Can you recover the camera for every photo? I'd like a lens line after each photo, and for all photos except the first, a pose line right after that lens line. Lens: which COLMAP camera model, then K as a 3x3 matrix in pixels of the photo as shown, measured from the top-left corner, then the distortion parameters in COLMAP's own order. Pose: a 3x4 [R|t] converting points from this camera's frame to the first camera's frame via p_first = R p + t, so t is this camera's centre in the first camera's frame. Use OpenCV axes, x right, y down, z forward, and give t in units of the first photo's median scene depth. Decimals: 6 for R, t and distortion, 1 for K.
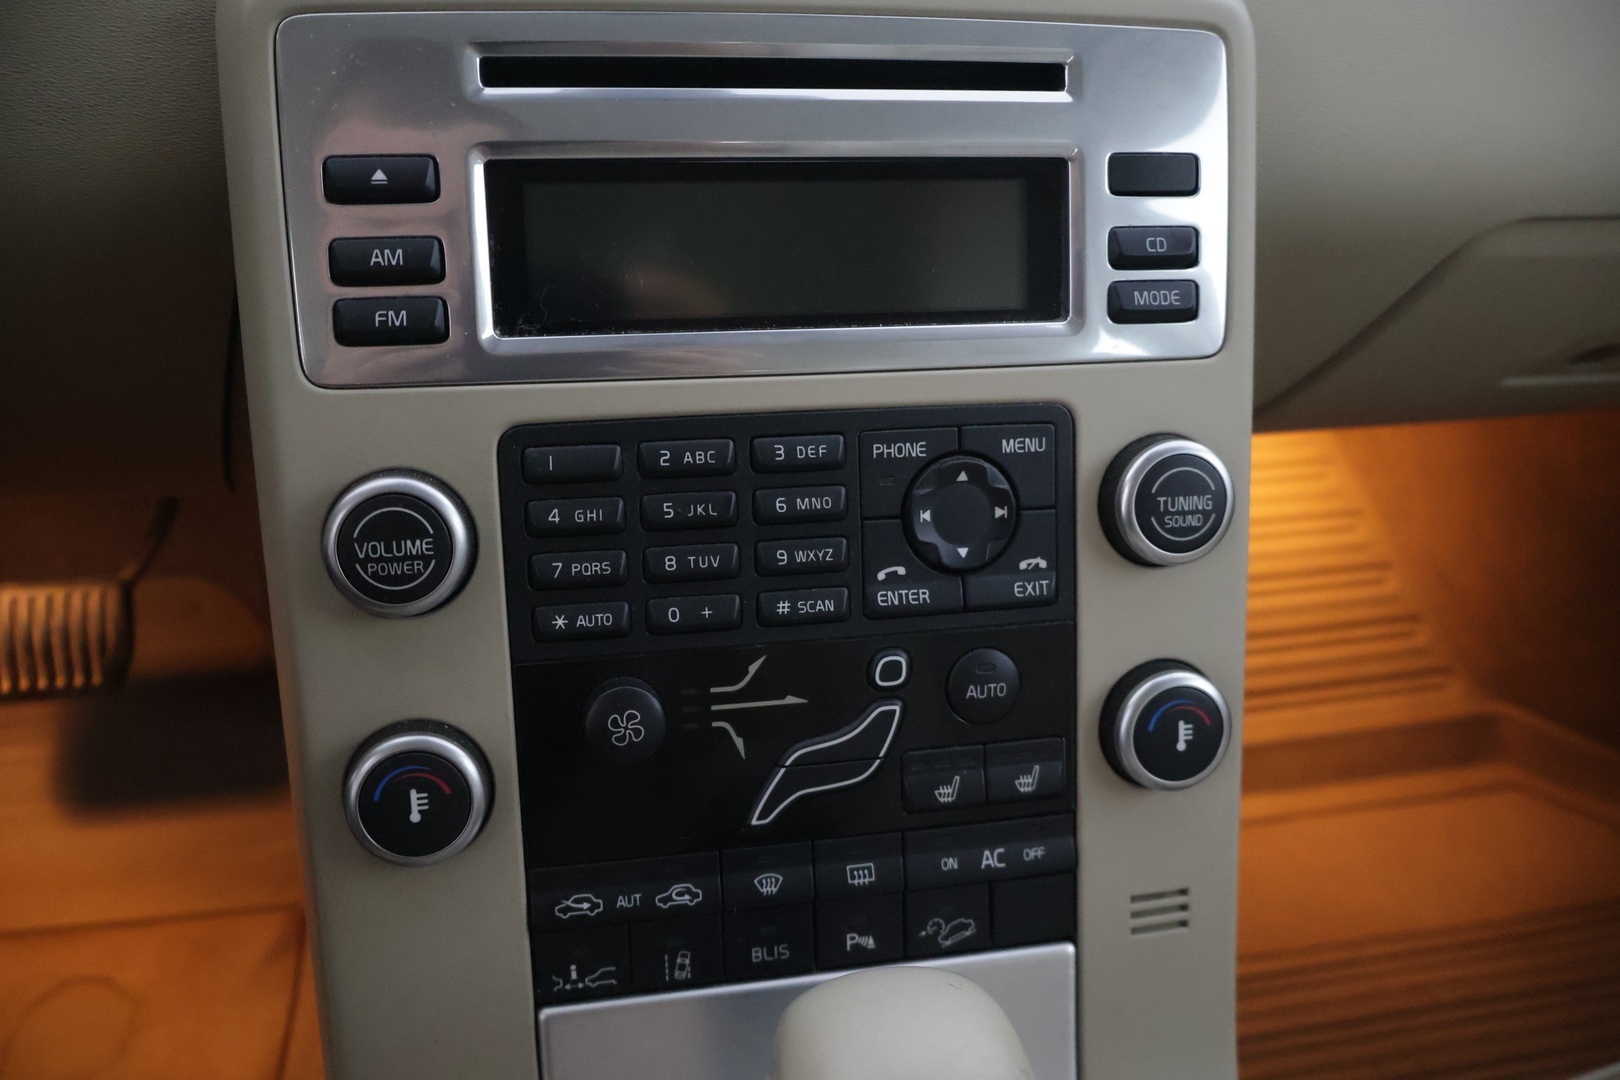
lens RADIAL K [[1345.1, 0, 818.9], [0, 1345.1, 528.4], [0, 0, 1]] dist [0.002369, -0.011759]
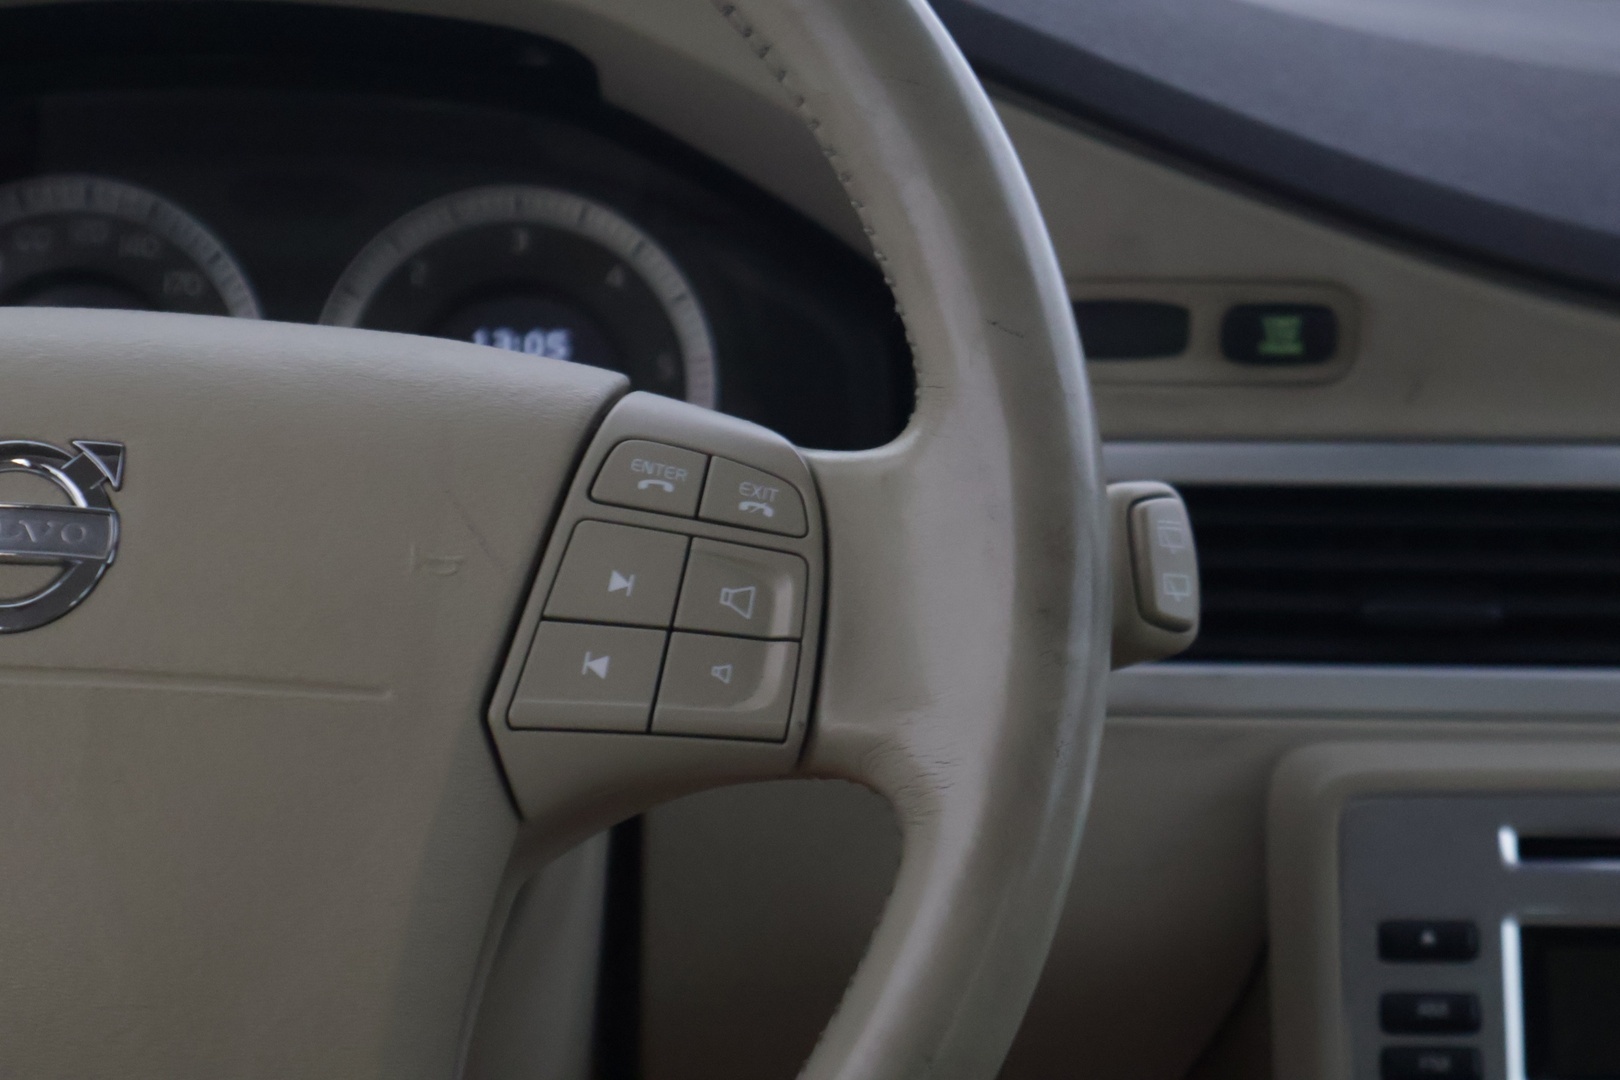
lens RADIAL K [[3196.5, 0, 804.1], [0, 3196.5, 533.8], [0, 0, 1]] dist [0.001465, 0.000000]
pose [[0.981079, -0.003401, -0.193579, -0.289249], [-0.066516, 0.933065, -0.353505, 0.362714], [0.181824, 0.359693, 0.915184, -1.498602]]
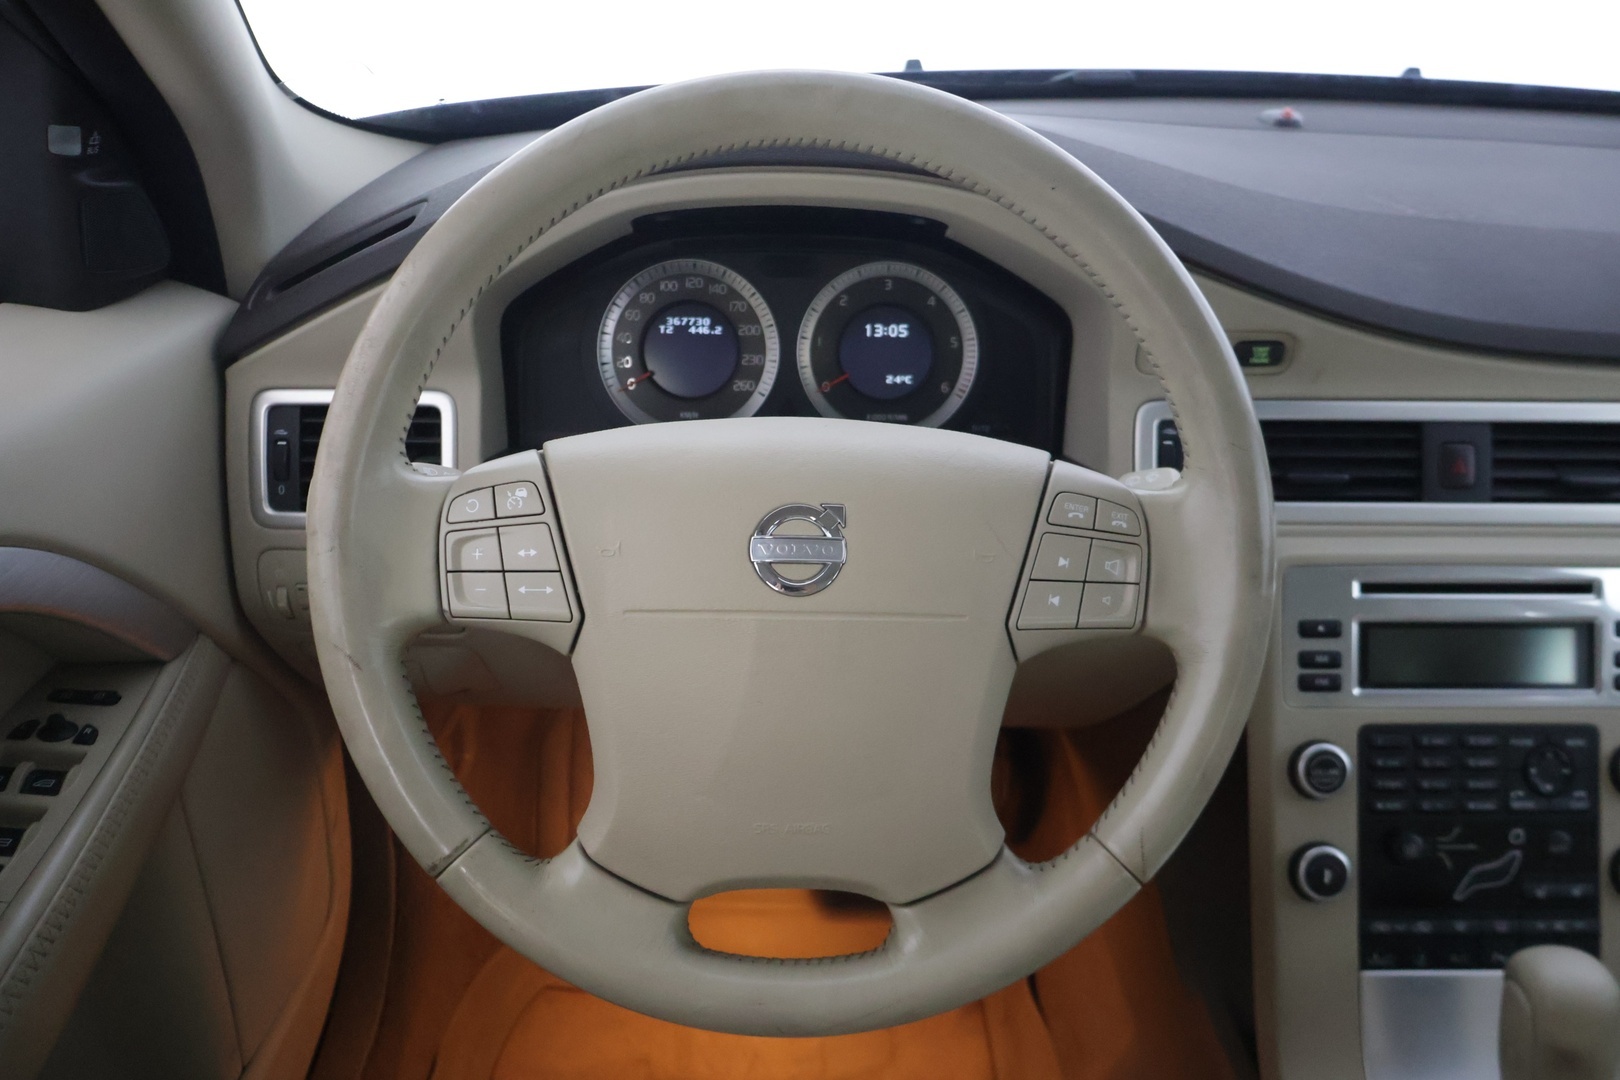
lens RADIAL K [[1357.6, 0, 809.2], [0, 1357.6, 530.9], [0, 0, 1]] dist [-0.013889, 0.017889]
pose [[0.982544, 0.032305, -0.183206, -0.748439], [-0.057026, 0.989699, -0.131315, -0.041442], [0.177077, 0.139470, 0.974265, -1.601655]]
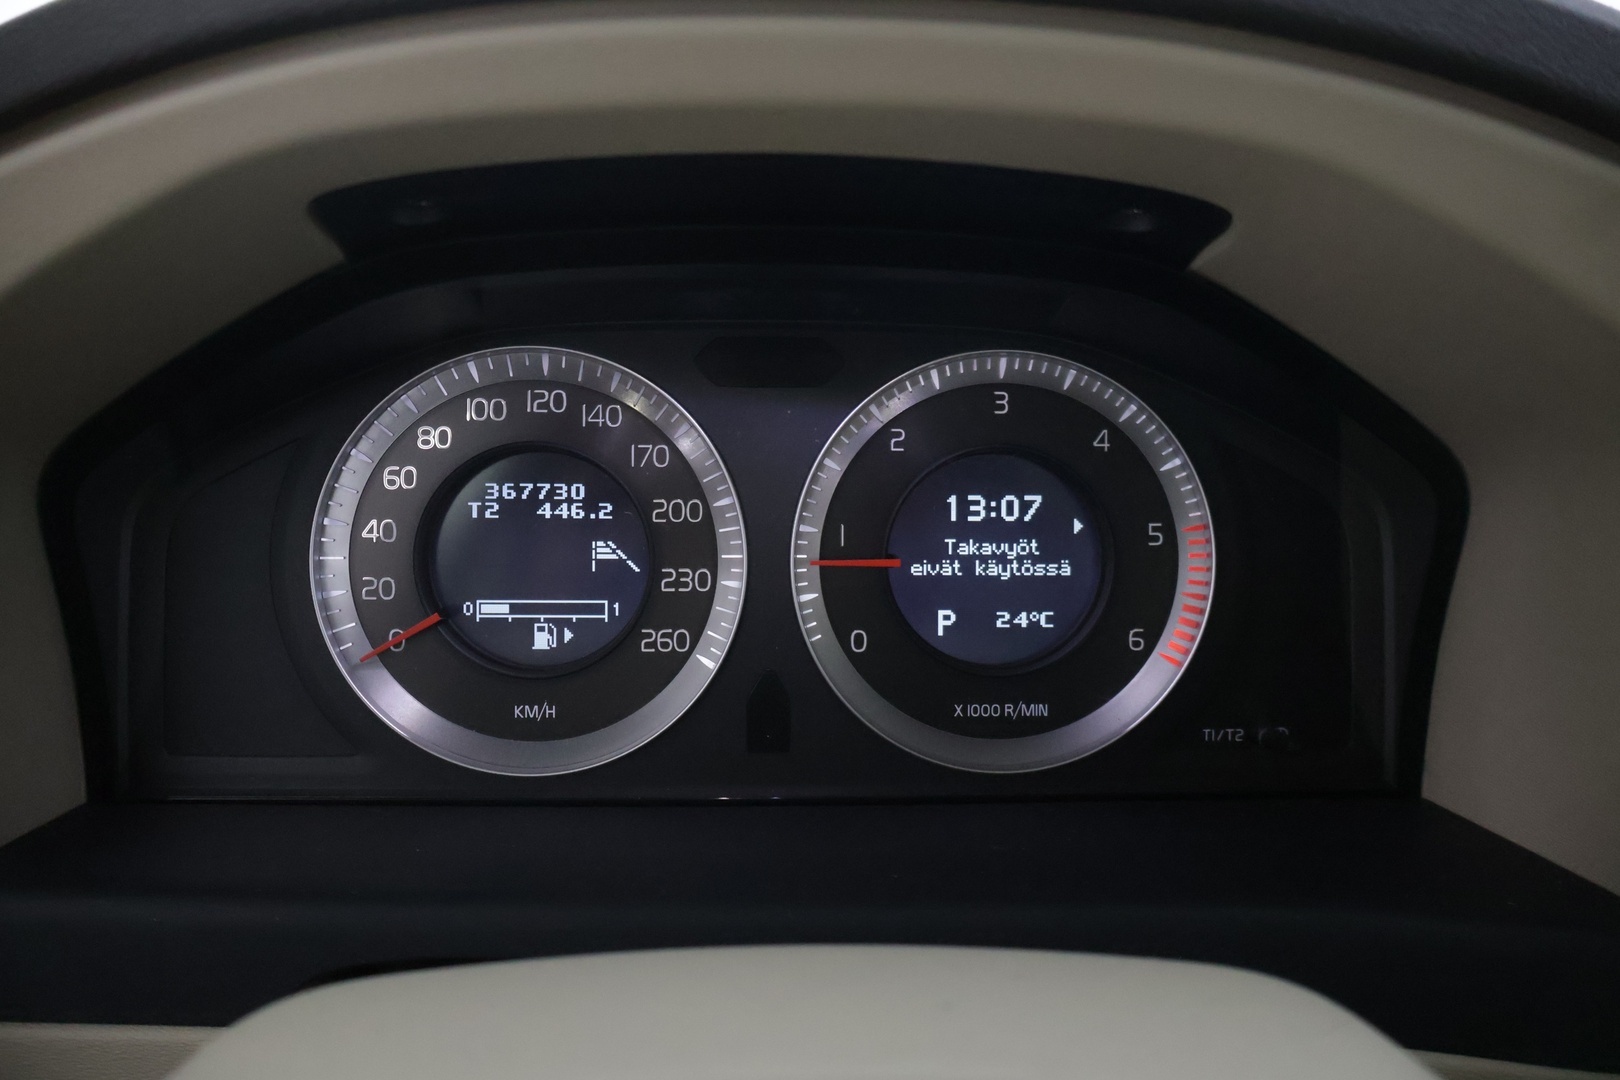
lens RADIAL K [[1345.1, 0, 814.0], [0, 1345.1, 548.0], [0, 0, 1]] dist [0.002369, -0.011759]
pose [[0.987222, 0.006338, -0.159223, -1.085543], [-0.042047, 0.974157, -0.221922, -0.517509], [0.153702, 0.225781, 0.961976, -0.082134]]
